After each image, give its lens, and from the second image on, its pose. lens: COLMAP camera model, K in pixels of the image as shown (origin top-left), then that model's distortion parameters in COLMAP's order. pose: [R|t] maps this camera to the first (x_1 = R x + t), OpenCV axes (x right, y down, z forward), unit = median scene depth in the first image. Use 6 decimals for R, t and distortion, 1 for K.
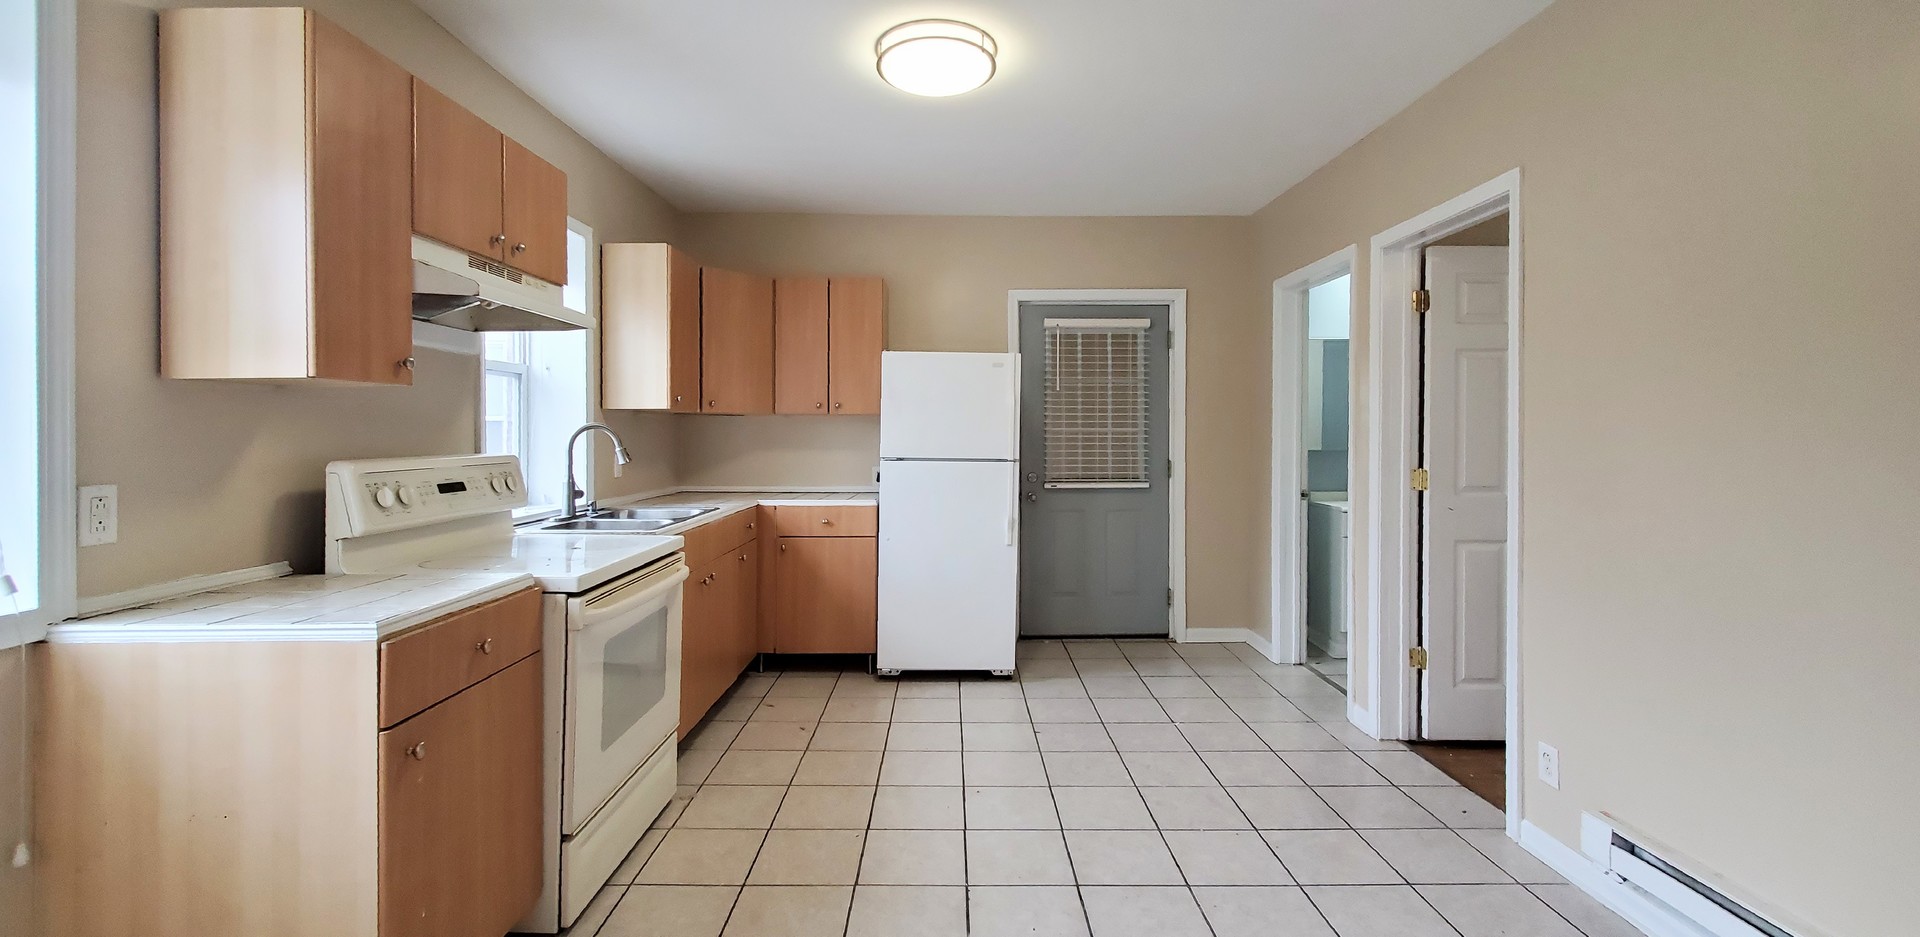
lens RADIAL K [[767.5, 0, 943.5], [0, 767.5, 434.0], [0, 0, 1]] dist [-0.000982, -0.000306]
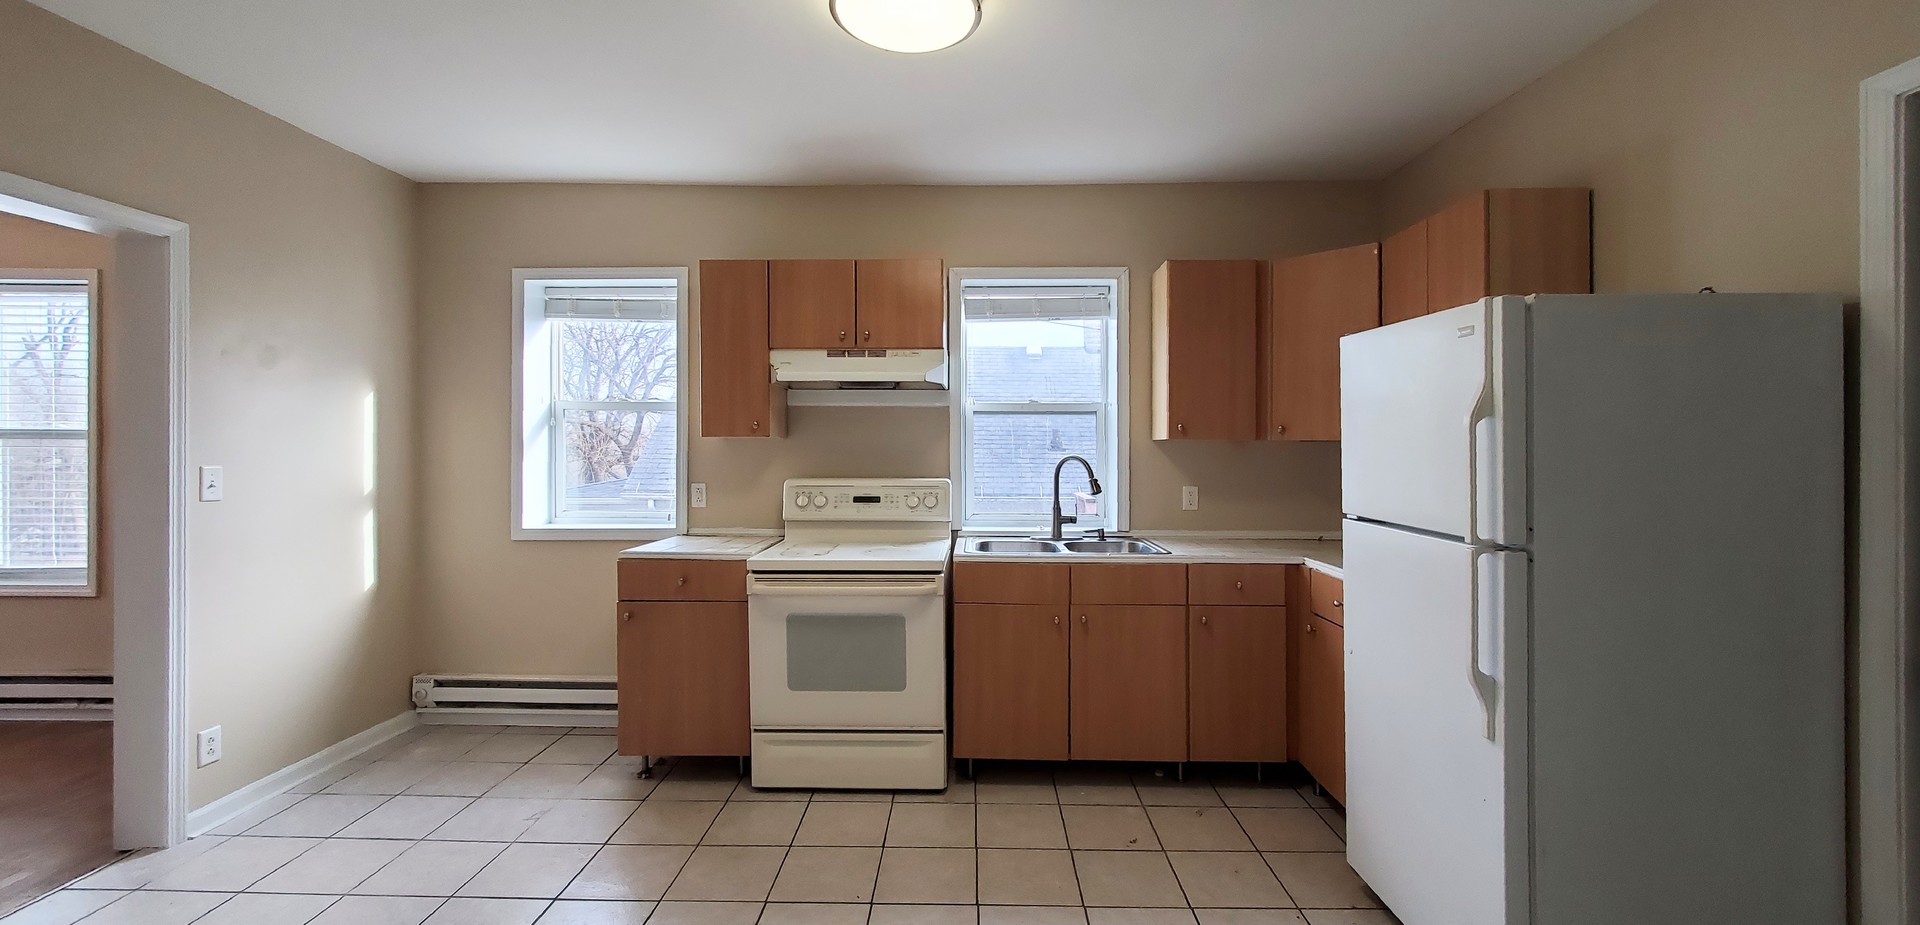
lens RADIAL K [[759.3, 0, 970.4], [0, 759.3, 454.1], [0, 0, 1]] dist [-0.002155, 0.000055]
pose [[0.001719, 0.009118, -0.999957, 1.060998], [-0.004508, 0.999948, 0.009110, -0.042766], [0.999988, 0.004492, 0.001760, 1.473504]]
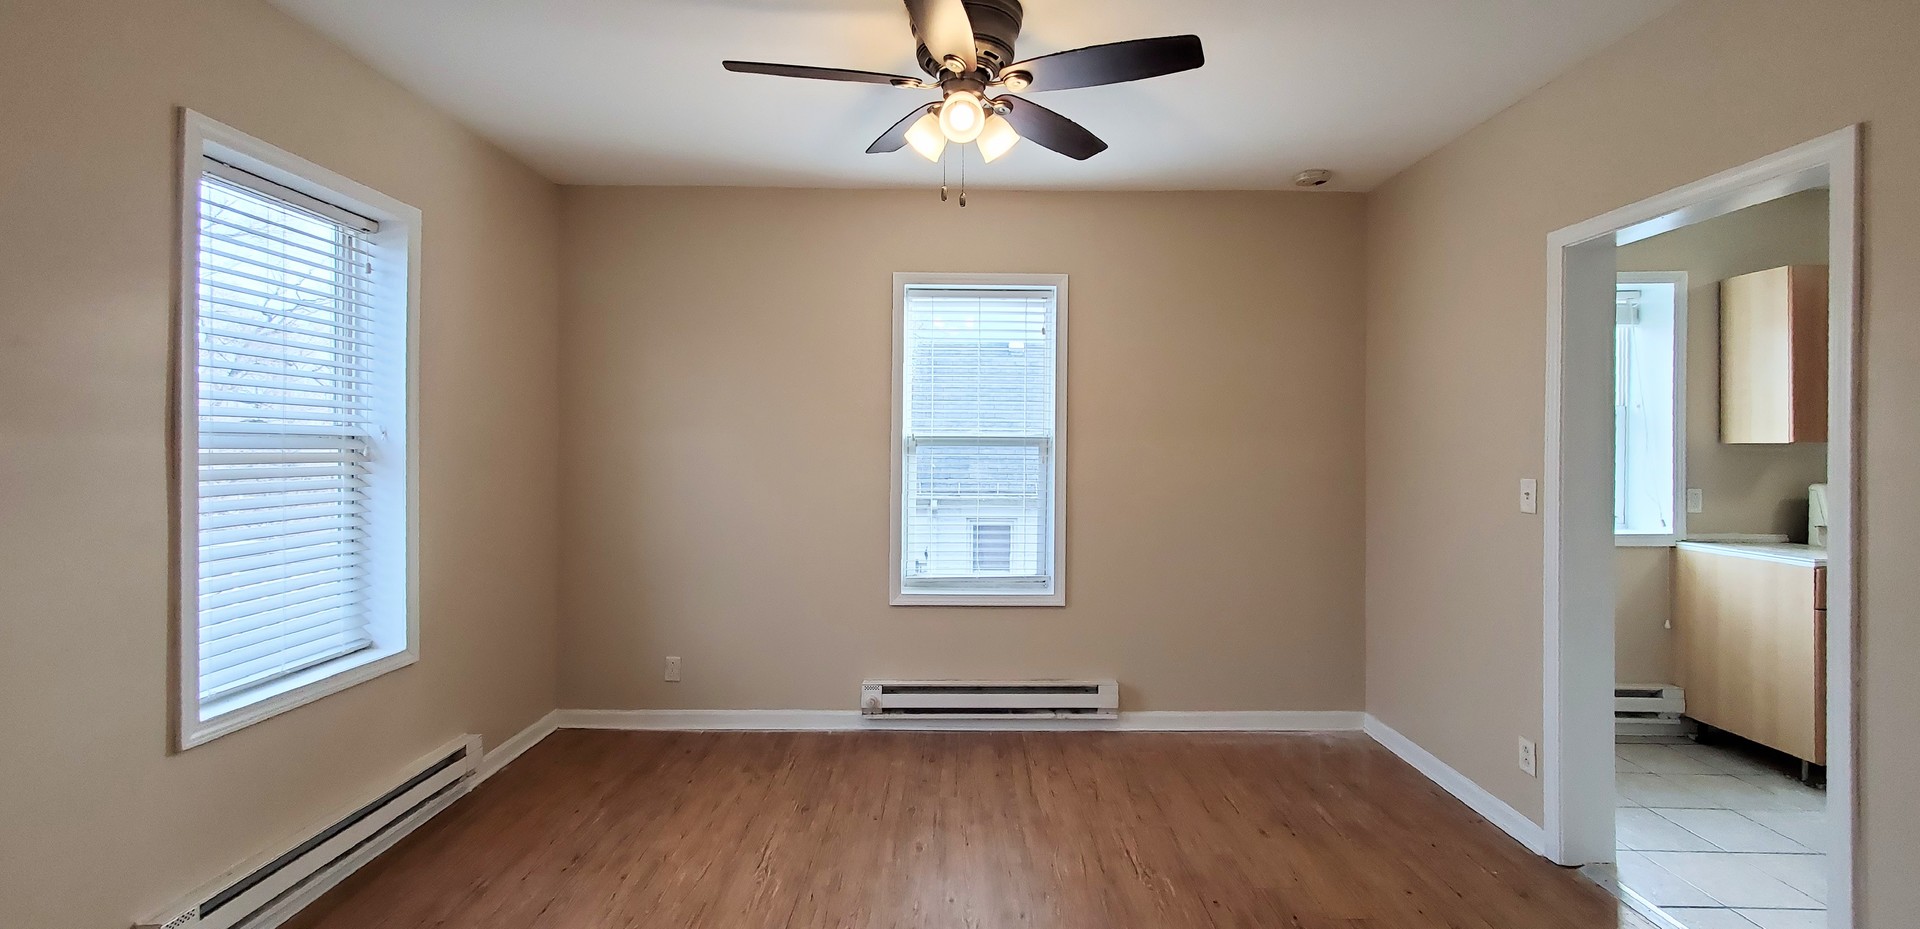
lens RADIAL K [[767.5, 0, 960.4], [0, 767.5, 453.0], [0, 0, 1]] dist [-0.000982, -0.000306]
pose [[-0.006166, 0.008631, -0.999944, 1.068167], [0.000785, 0.999962, 0.008626, -0.054344], [0.999981, -0.000731, -0.006173, -1.045331]]
